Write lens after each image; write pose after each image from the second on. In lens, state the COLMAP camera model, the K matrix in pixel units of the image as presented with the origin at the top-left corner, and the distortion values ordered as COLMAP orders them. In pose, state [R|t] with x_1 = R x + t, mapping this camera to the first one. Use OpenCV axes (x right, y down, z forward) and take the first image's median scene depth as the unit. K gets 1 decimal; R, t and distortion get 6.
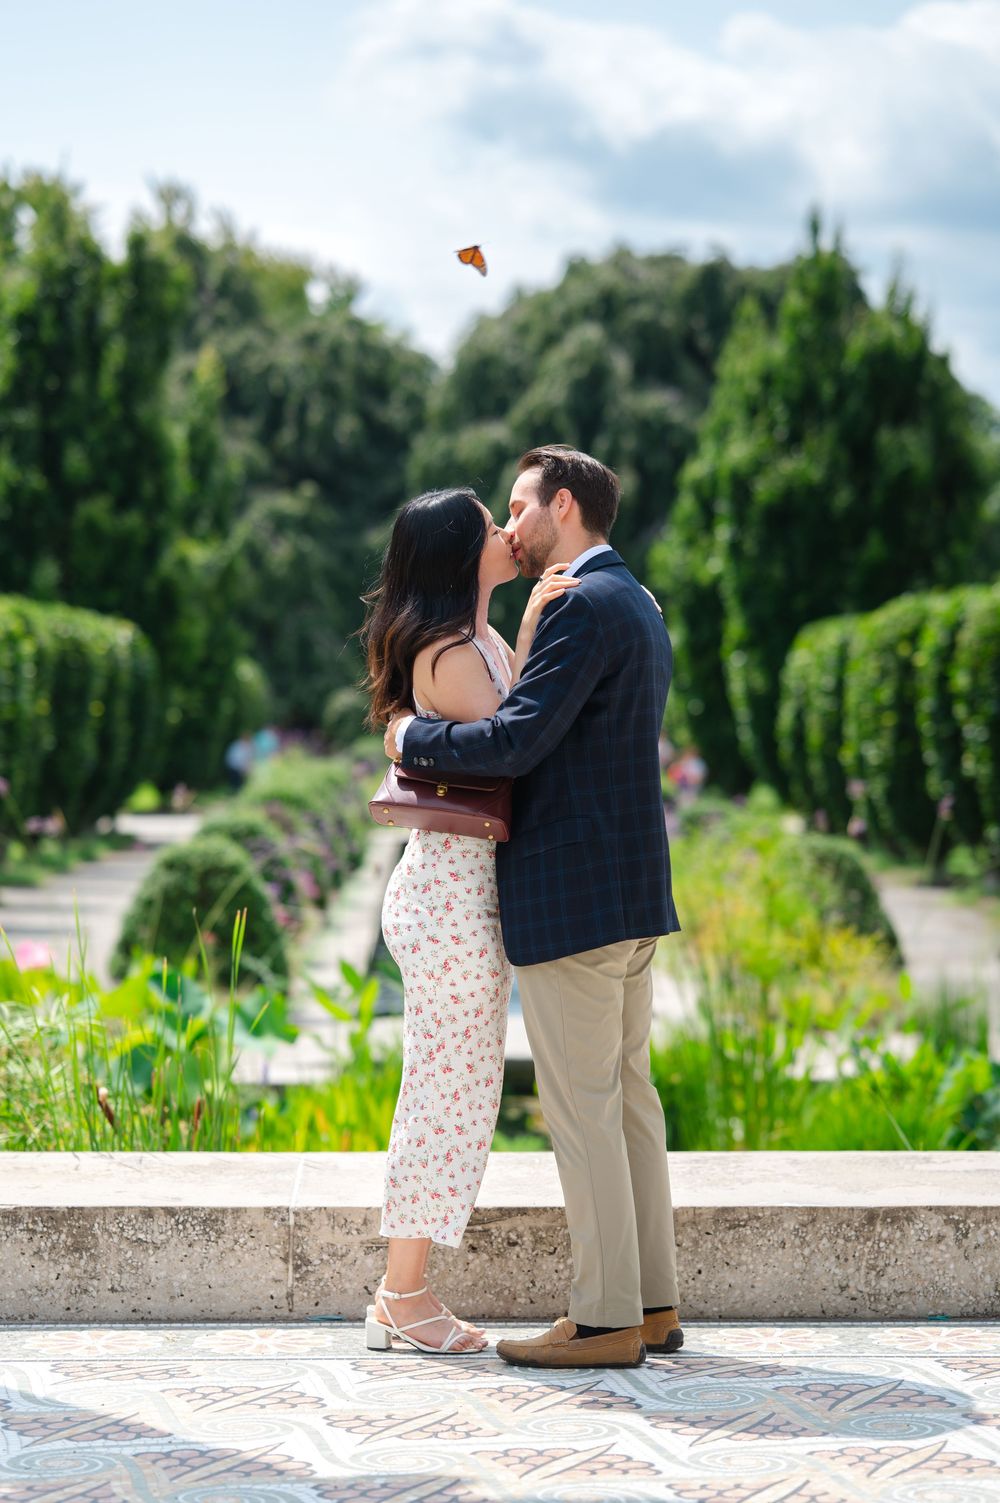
lens RADIAL K [[3693.4, 0, 472.2], [0, 3693.4, 752.2], [0, 0, 1]] dist [-0.010270, 0.108135]
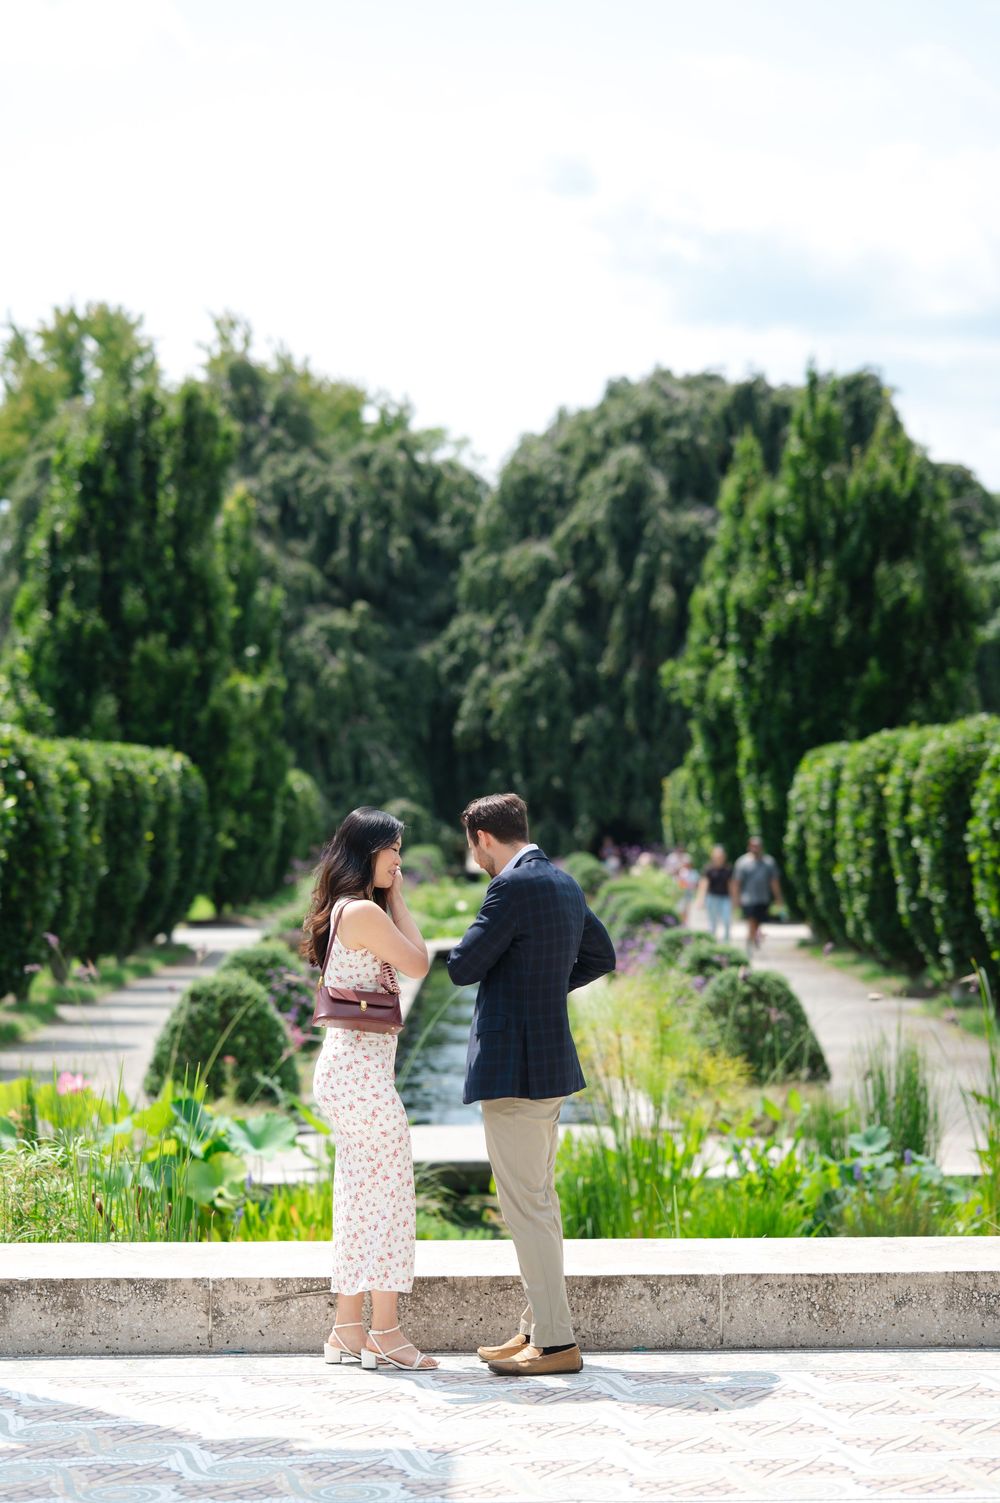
lens RADIAL K [[3693.4, 0, 472.2], [0, 3693.4, 752.2], [0, 0, 1]] dist [-0.010270, 0.108135]
pose [[0.999732, -0.008941, -0.021352, 0.092469], [0.008473, 0.999724, -0.021923, -0.058207], [0.021542, 0.021736, 0.999532, -0.515517]]
